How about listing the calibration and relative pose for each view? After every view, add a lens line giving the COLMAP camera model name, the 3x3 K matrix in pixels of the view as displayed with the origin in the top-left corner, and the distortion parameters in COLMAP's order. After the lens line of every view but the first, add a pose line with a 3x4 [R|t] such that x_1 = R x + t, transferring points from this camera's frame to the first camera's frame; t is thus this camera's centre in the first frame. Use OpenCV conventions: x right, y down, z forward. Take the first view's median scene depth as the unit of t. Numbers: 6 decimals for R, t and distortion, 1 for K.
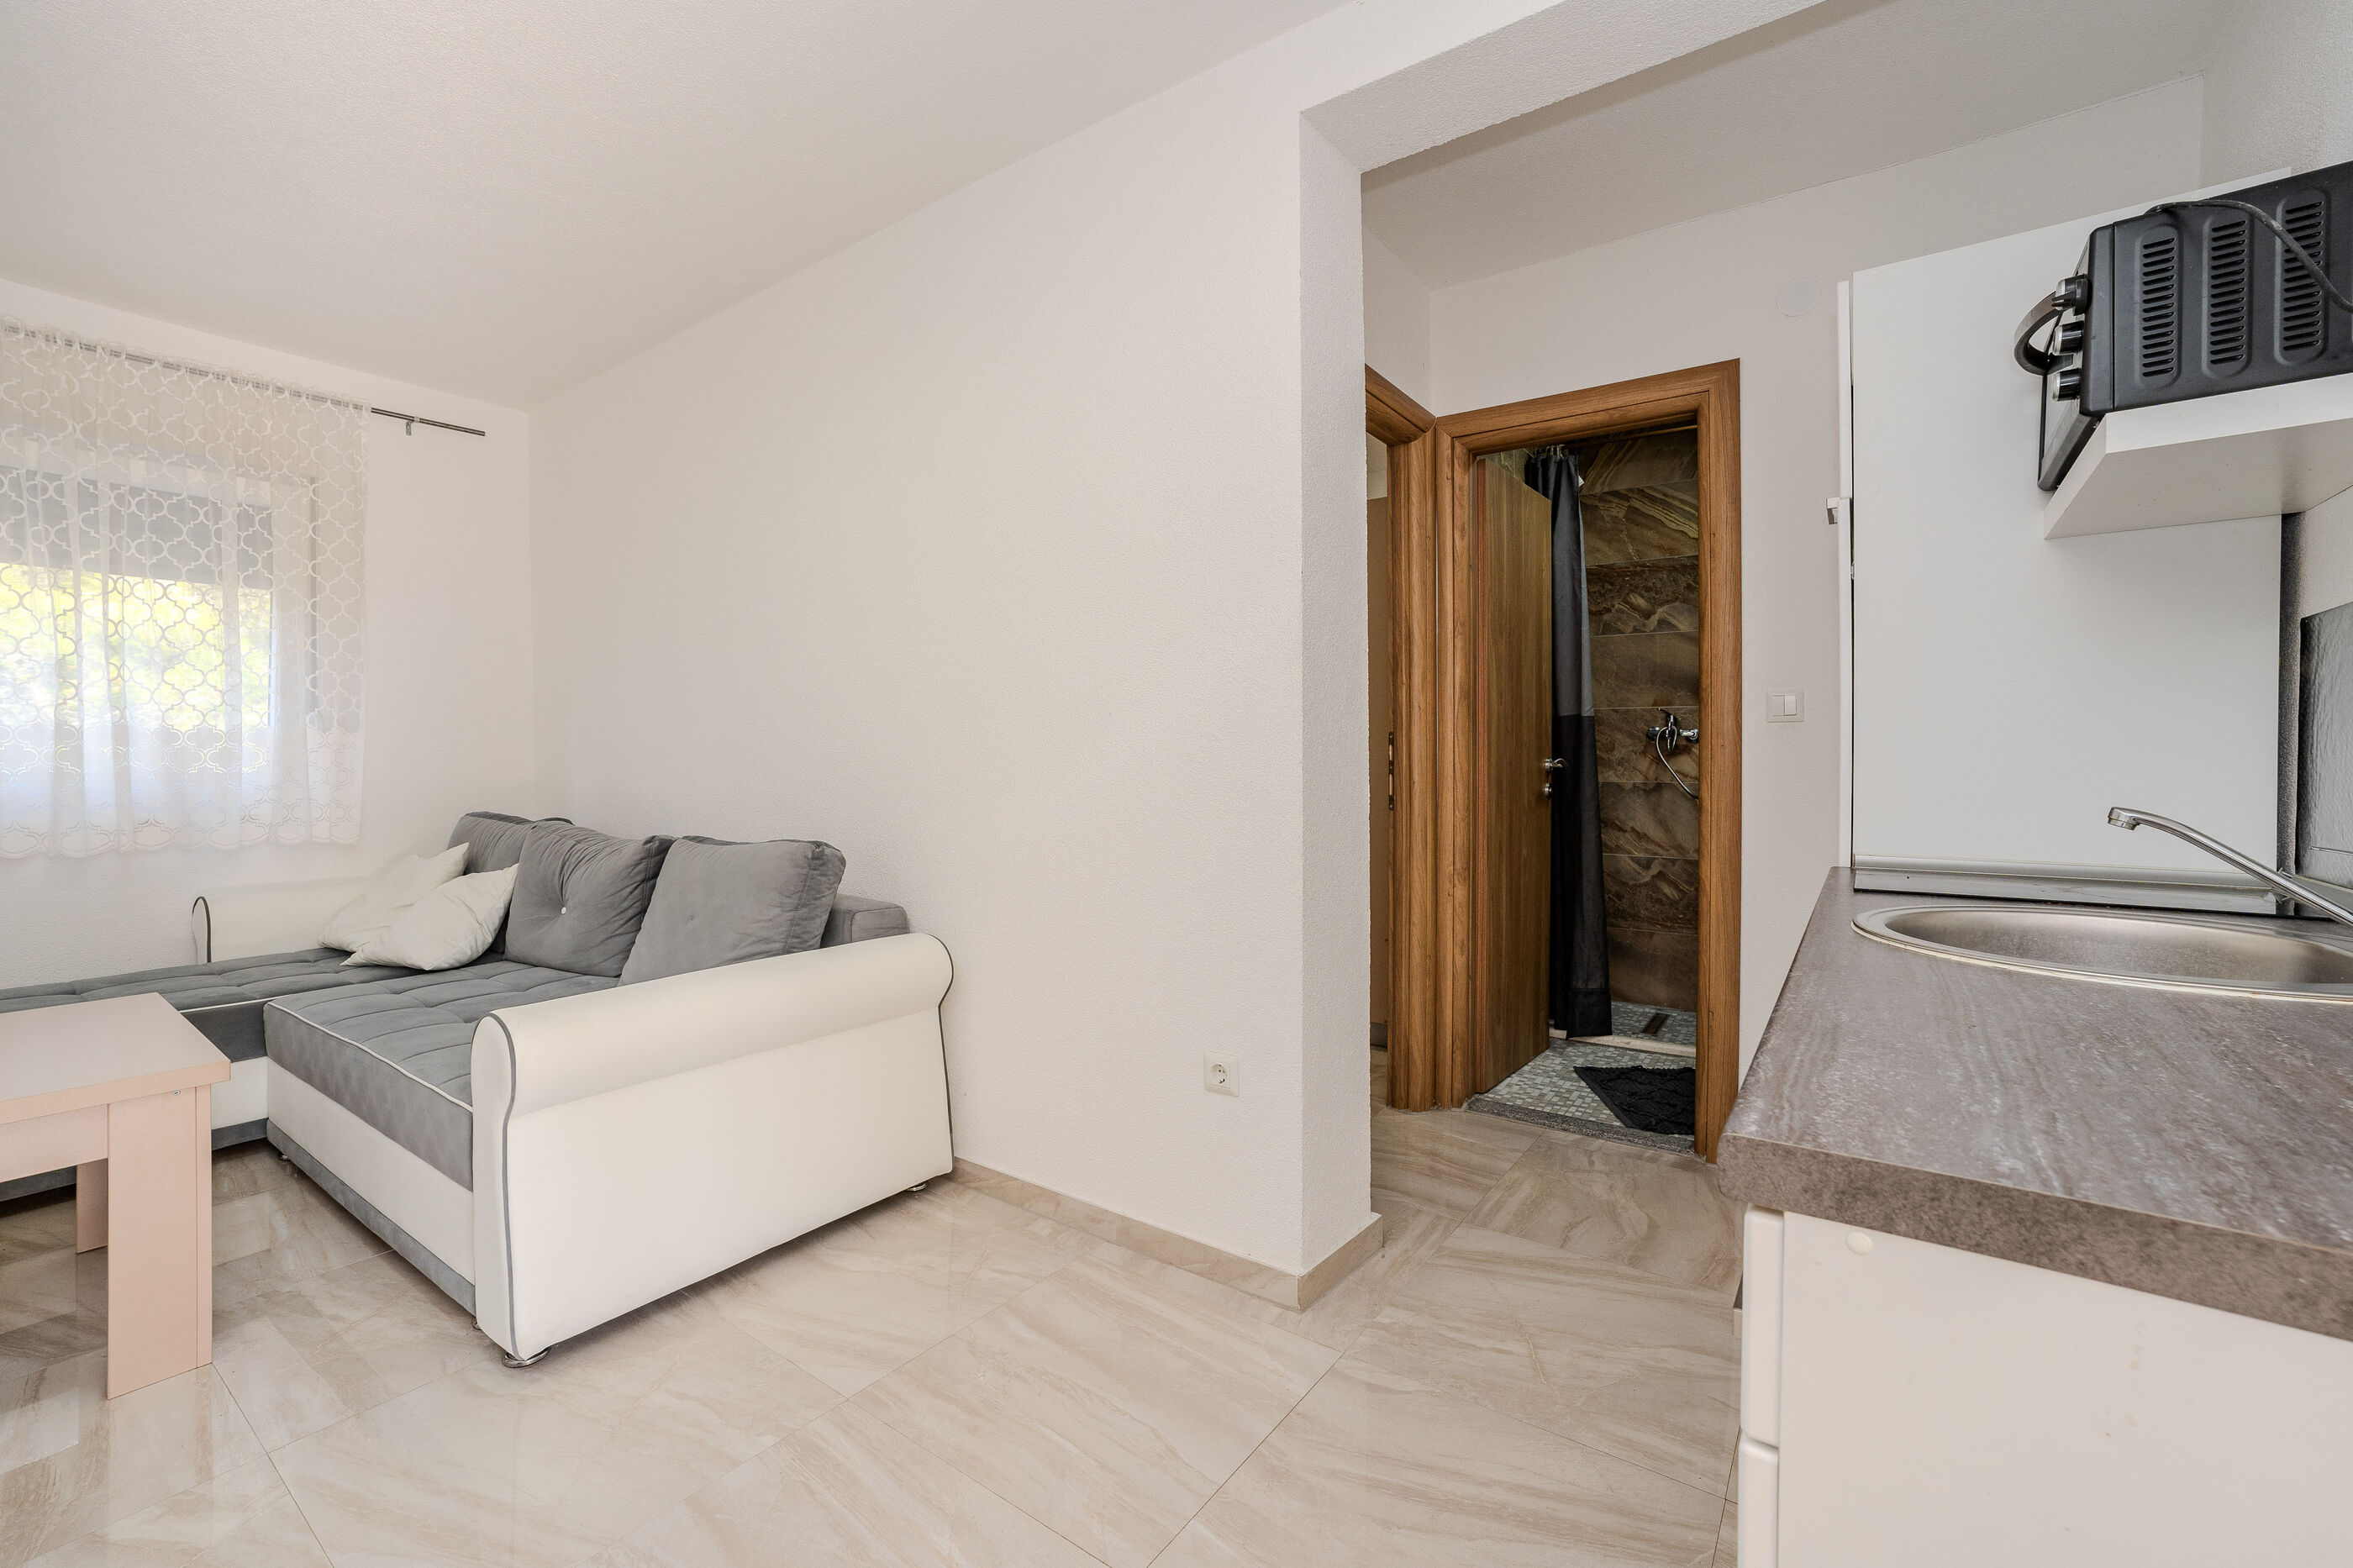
lens RADIAL K [[984.9, 0, 1173.7], [0, 984.9, 786.9], [0, 0, 1]] dist [-0.059723, 0.025648]
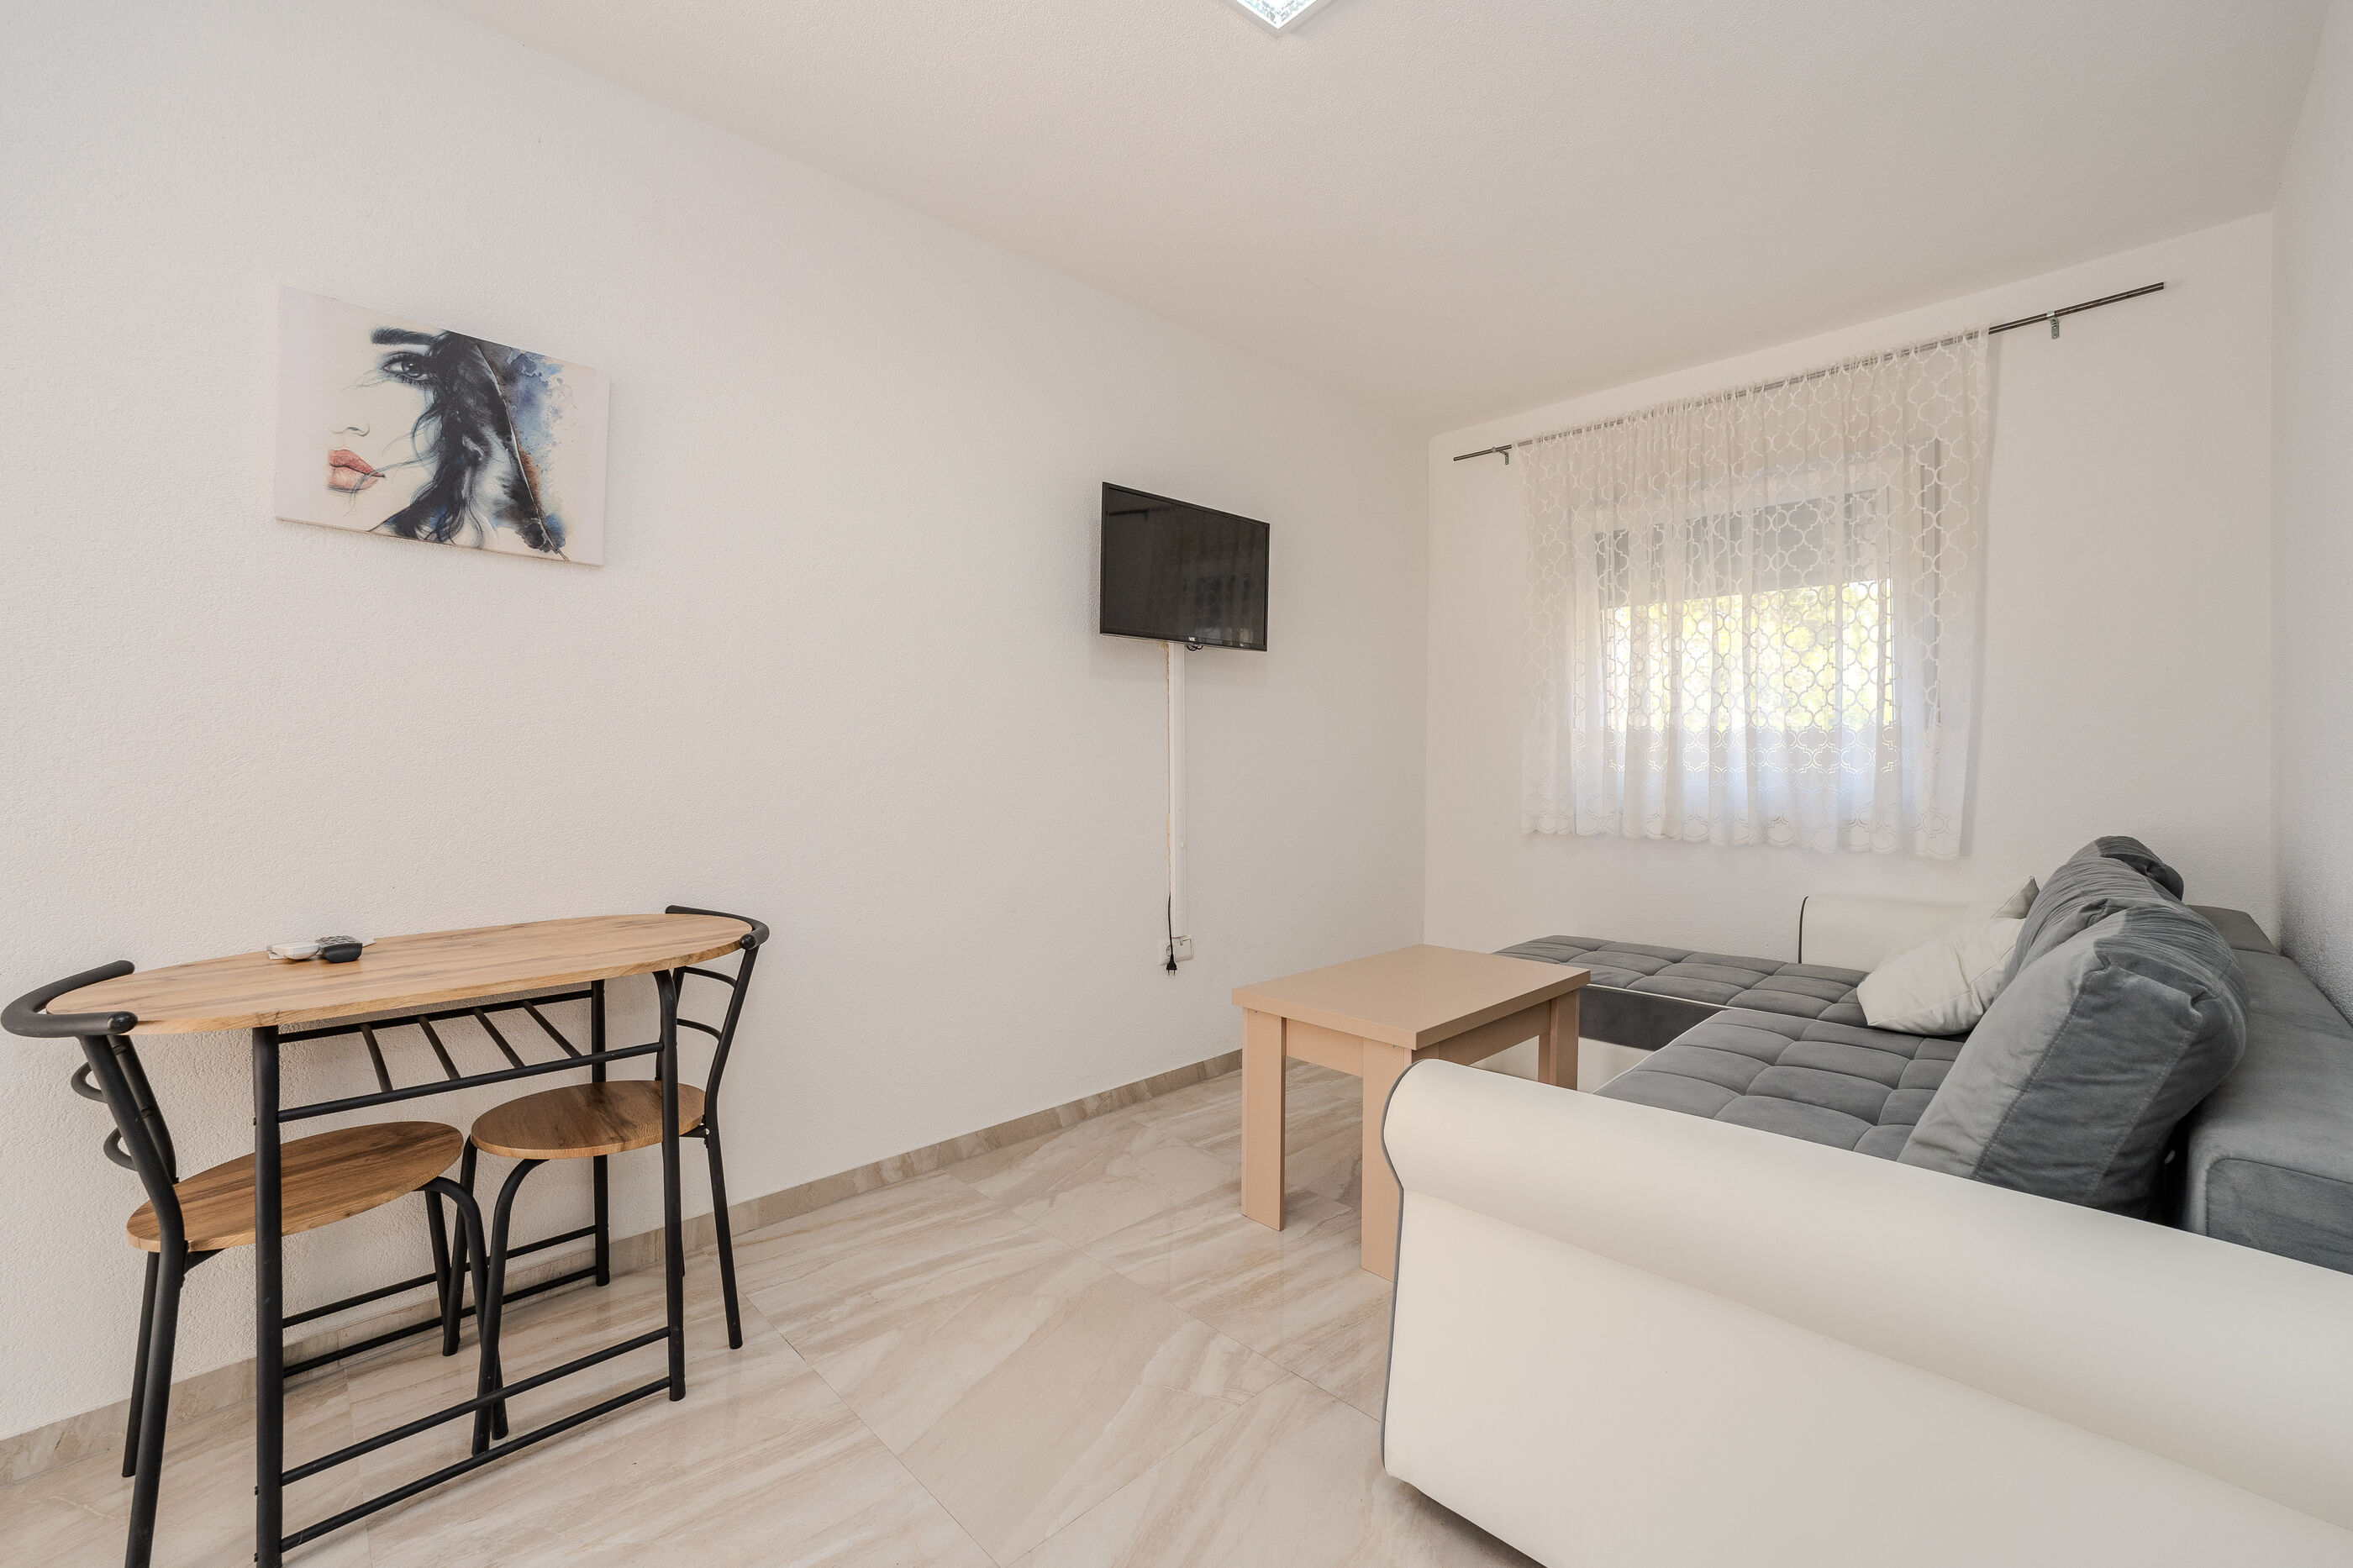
lens RADIAL K [[984.9, 0, 1173.7], [0, 984.9, 786.9], [0, 0, 1]] dist [-0.059723, 0.025648]
pose [[-0.159735, 0.019507, -0.986967, 0.089391], [-0.030325, 0.999236, 0.024657, -0.005451], [0.986694, 0.033869, -0.159021, 0.502871]]
